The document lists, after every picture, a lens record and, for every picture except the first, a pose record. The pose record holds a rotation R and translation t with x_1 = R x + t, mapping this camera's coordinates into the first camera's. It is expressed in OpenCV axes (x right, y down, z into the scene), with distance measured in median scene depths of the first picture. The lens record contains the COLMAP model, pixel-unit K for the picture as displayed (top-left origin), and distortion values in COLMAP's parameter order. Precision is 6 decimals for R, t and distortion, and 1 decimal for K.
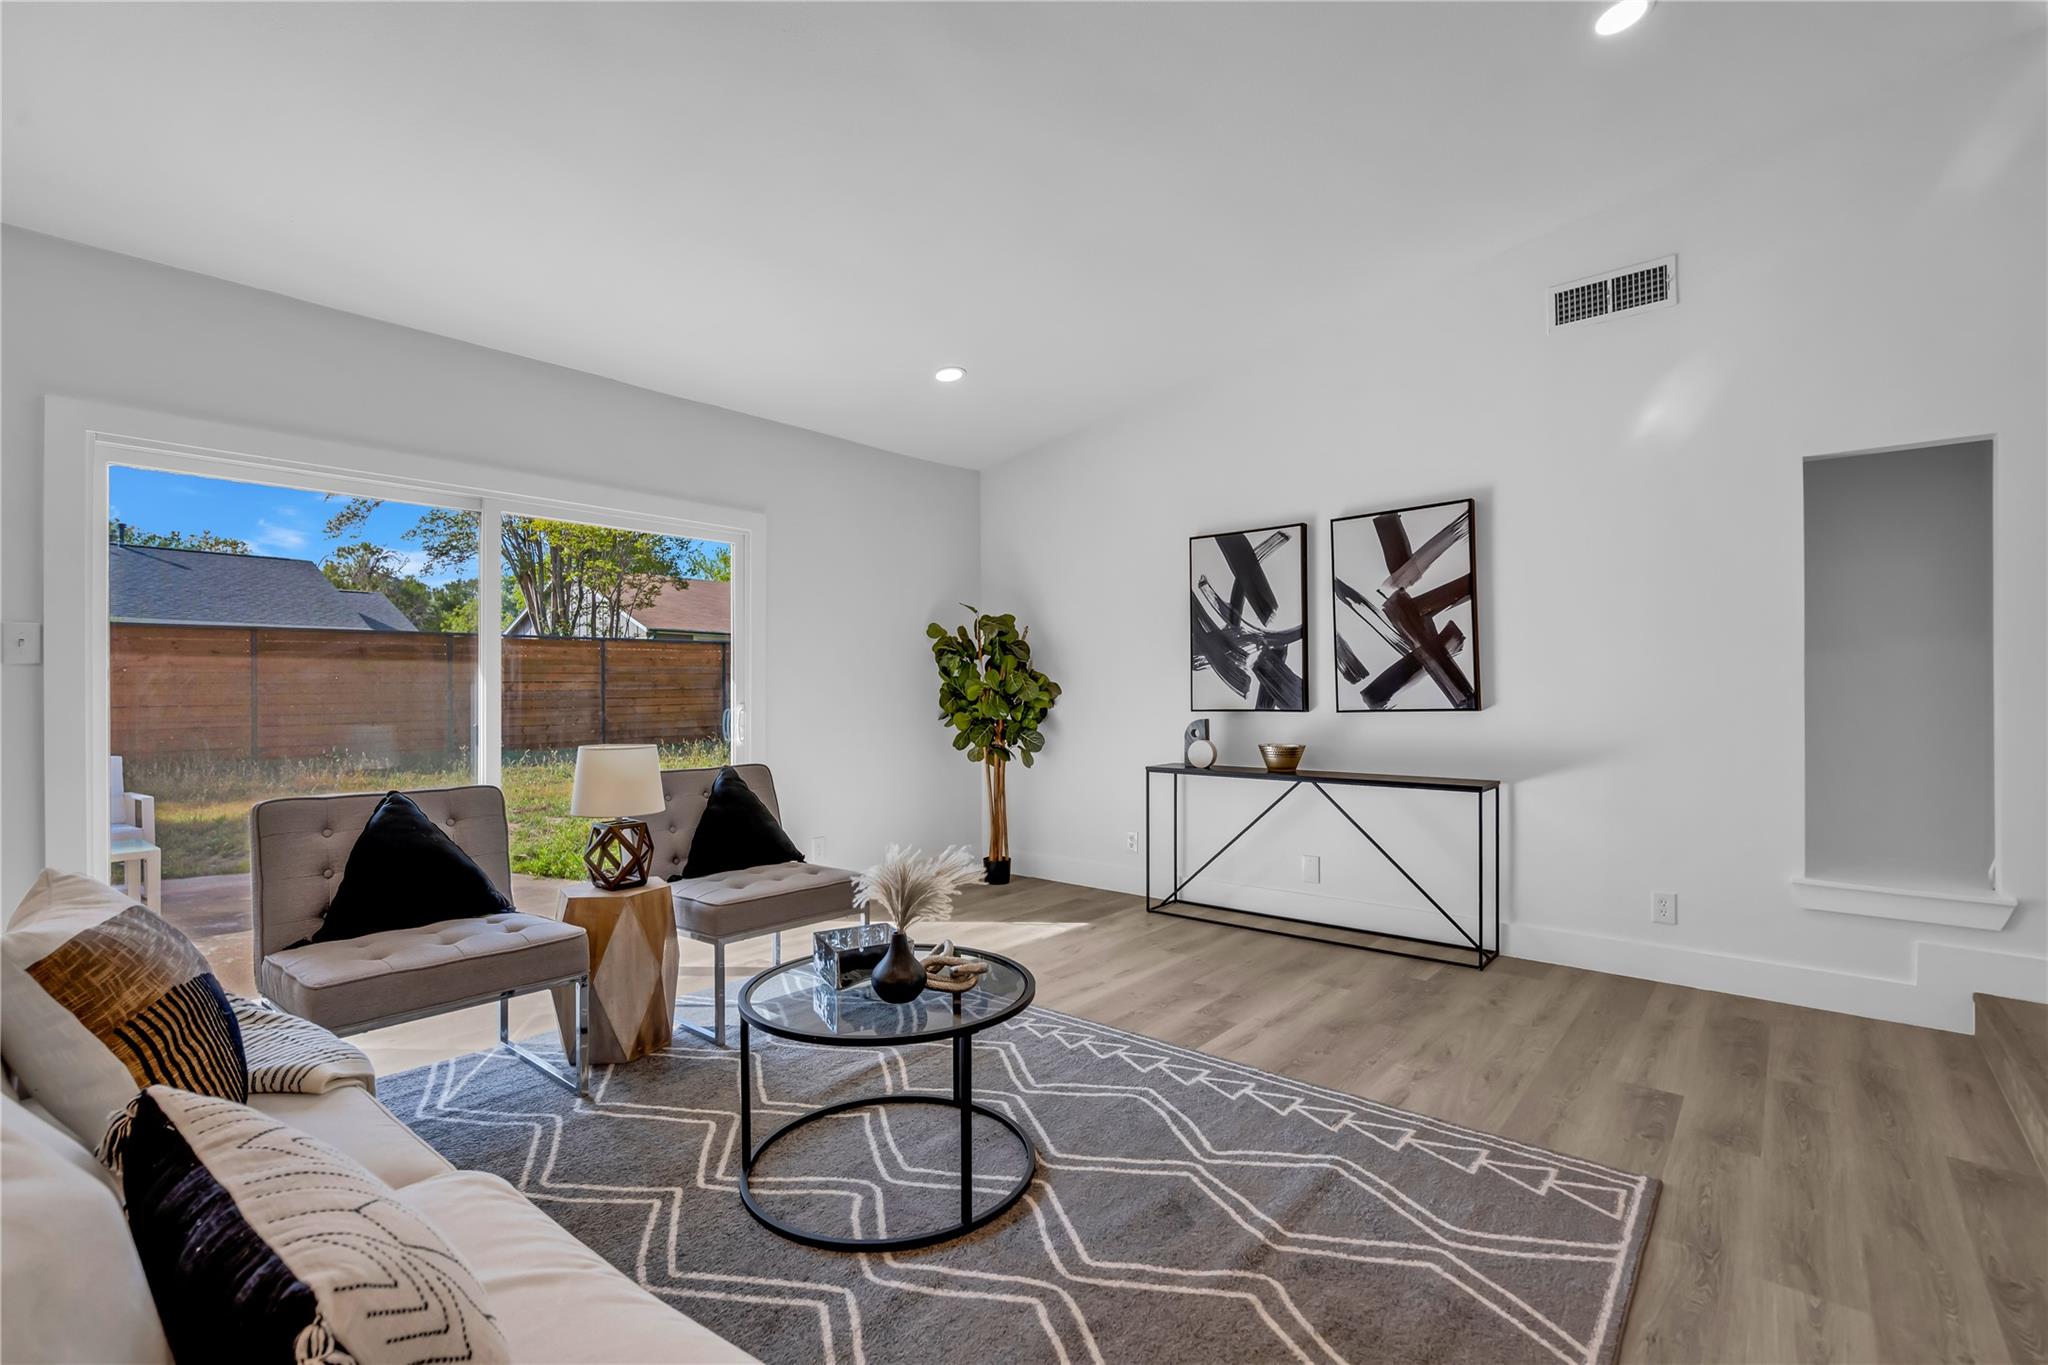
lens RADIAL K [[917.0, 0, 1019.9], [0, 917.0, 698.9], [0, 0, 1]] dist [-0.009395, -0.000811]
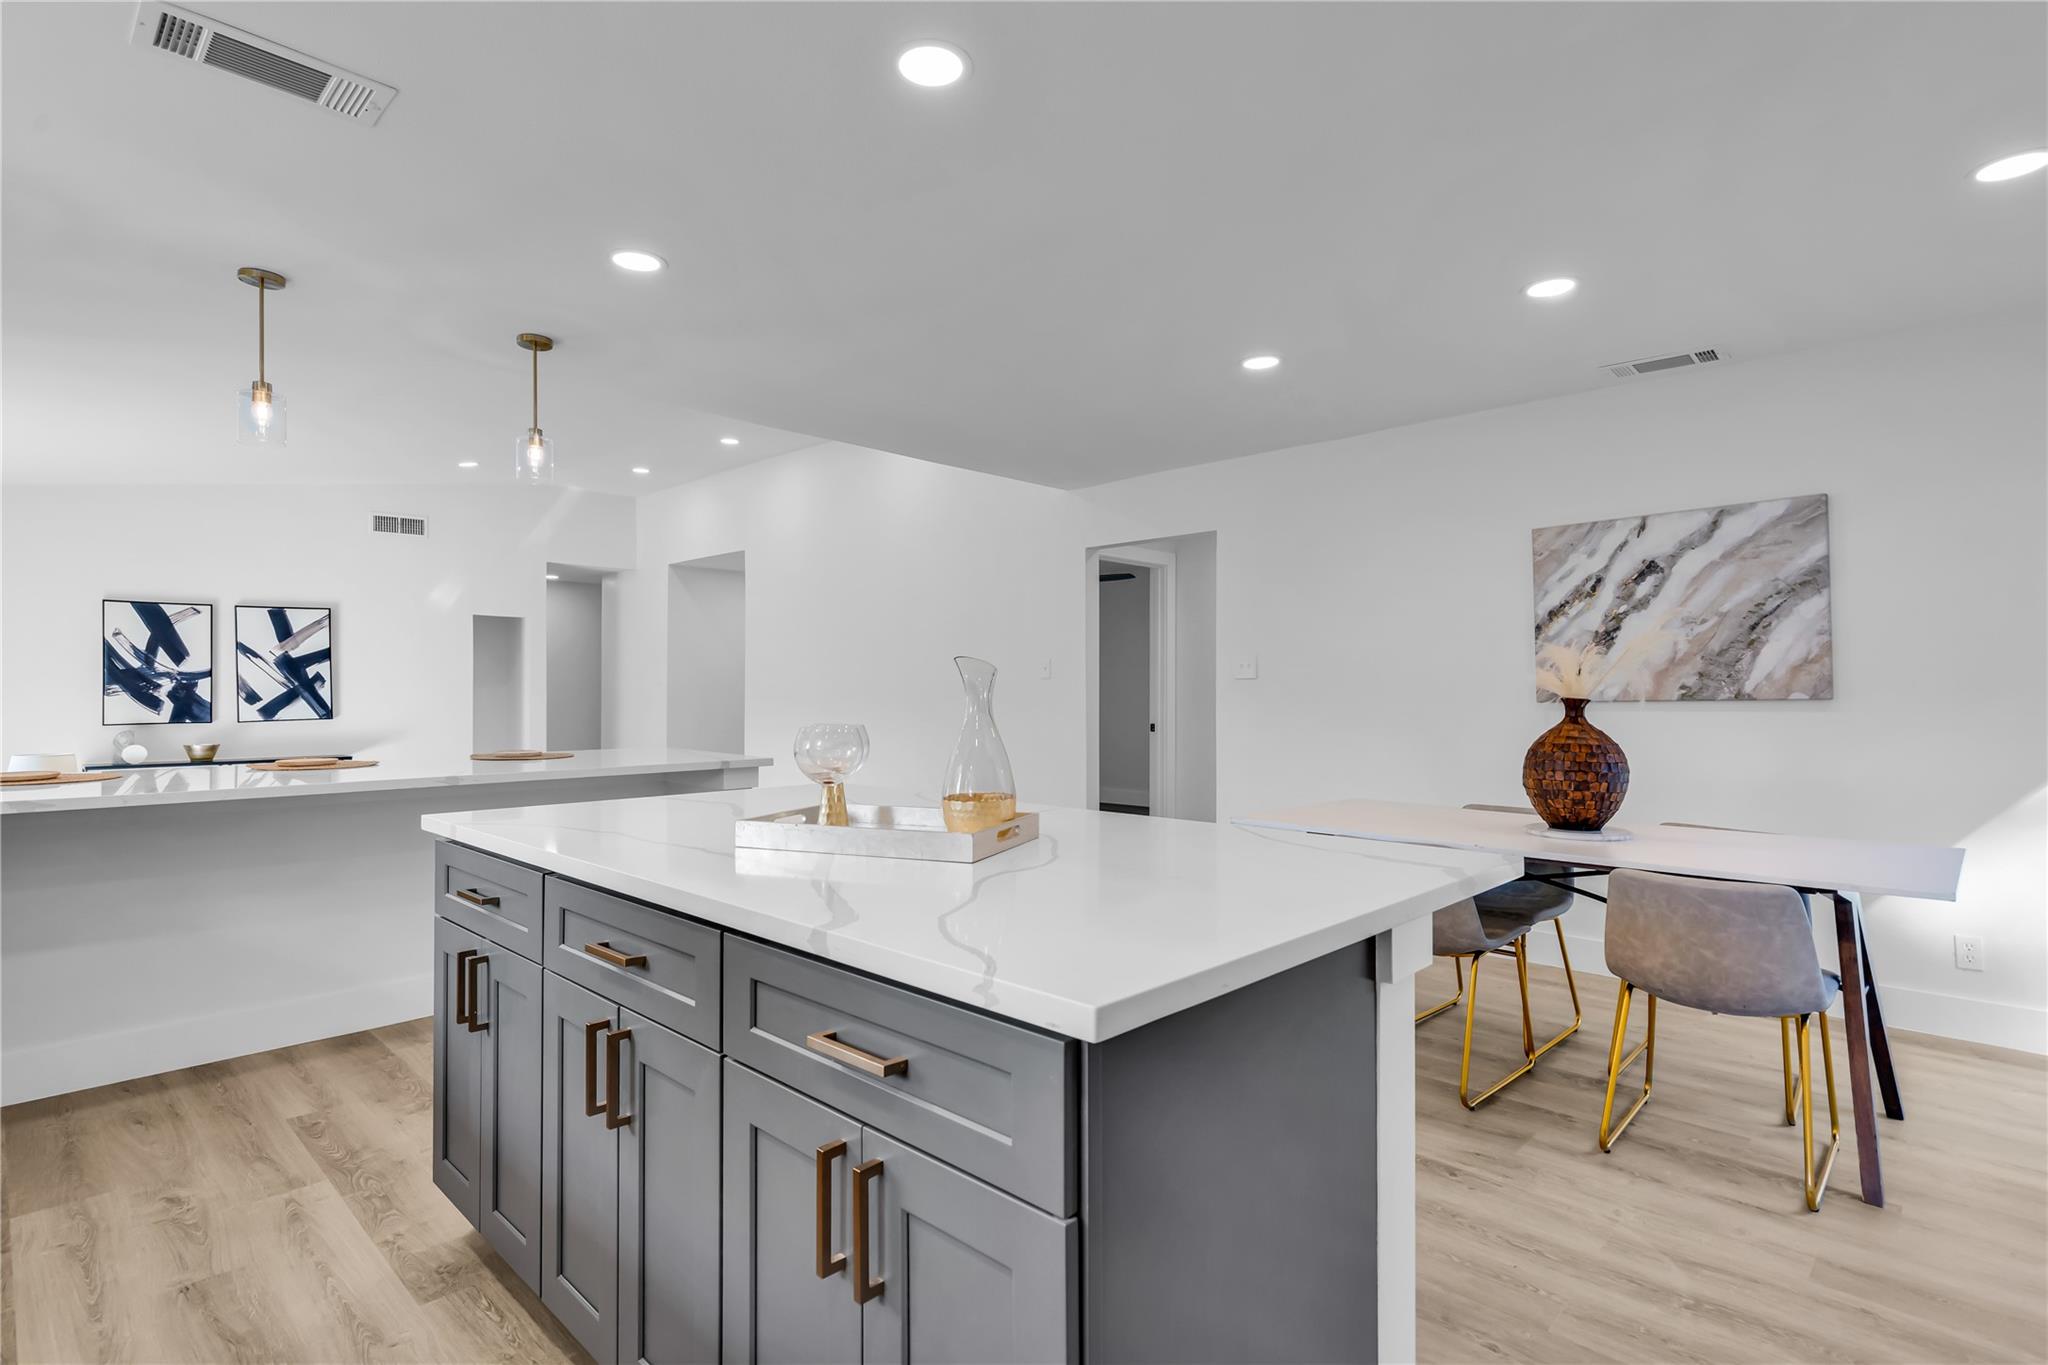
lens RADIAL K [[1015.4, 0, 1043.1], [0, 1015.4, 680.8], [0, 0, 1]] dist [0.004990, 0.000851]
pose [[0.050840, 0.013339, 0.998618, -1.450617], [0.009234, 0.999862, -0.013826, -0.022400], [-0.998664, 0.009924, 0.050710, -0.554862]]
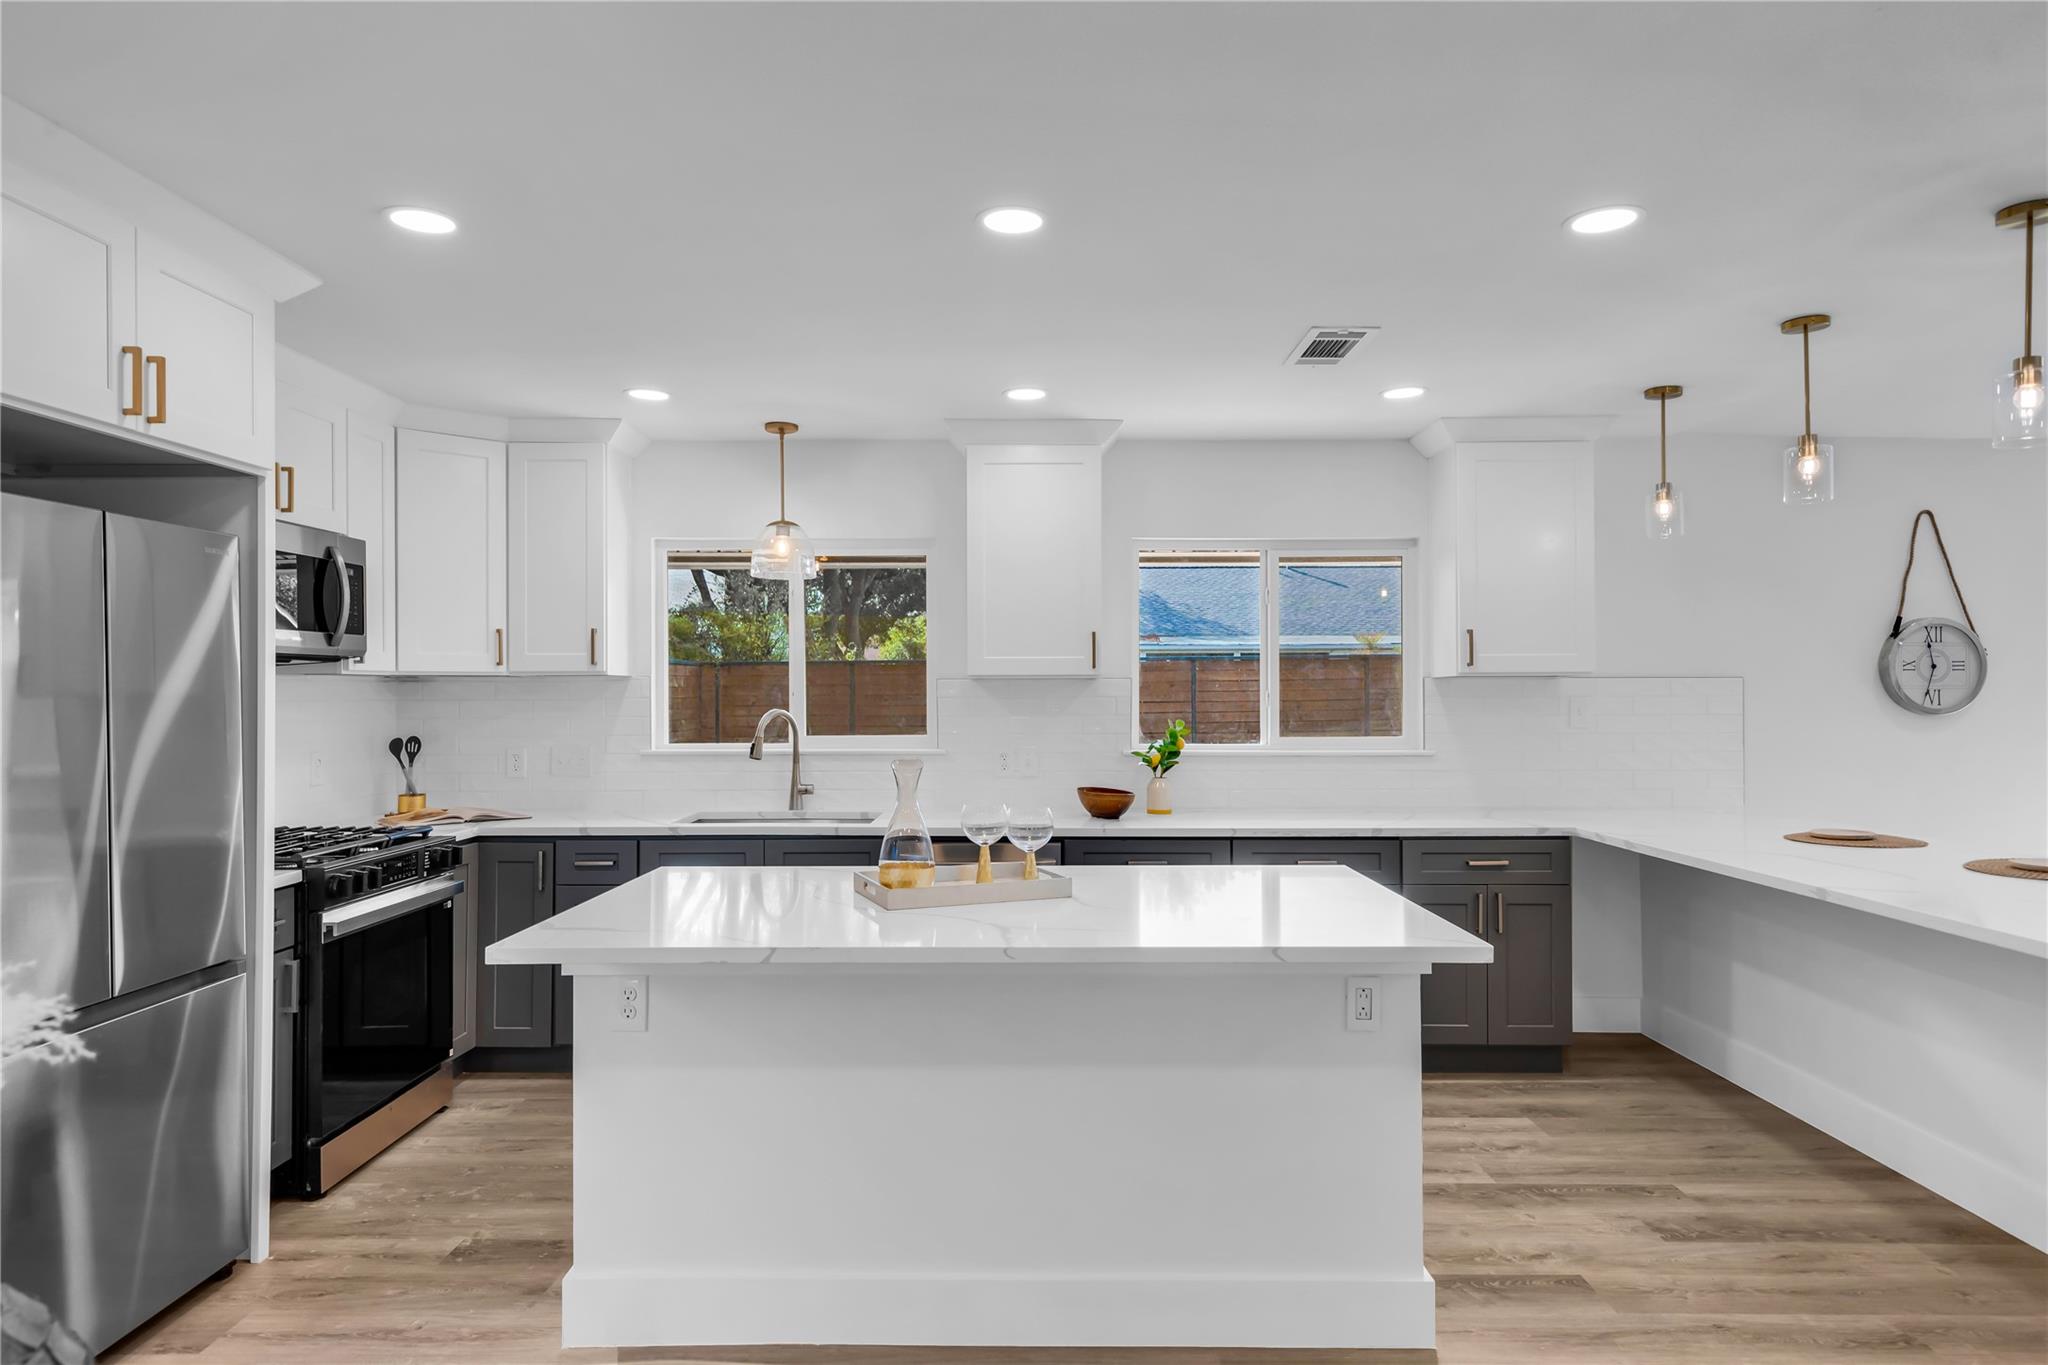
lens RADIAL K [[1194.6, 0, 1022.1], [0, 1194.6, 680.8], [0, 0, 1]] dist [0.009102, -0.001476]
pose [[0.637465, -0.005346, -0.770461, -0.477291], [-0.004263, 0.999936, -0.010465, -0.081254], [0.770468, 0.009955, 0.637401, -0.883777]]
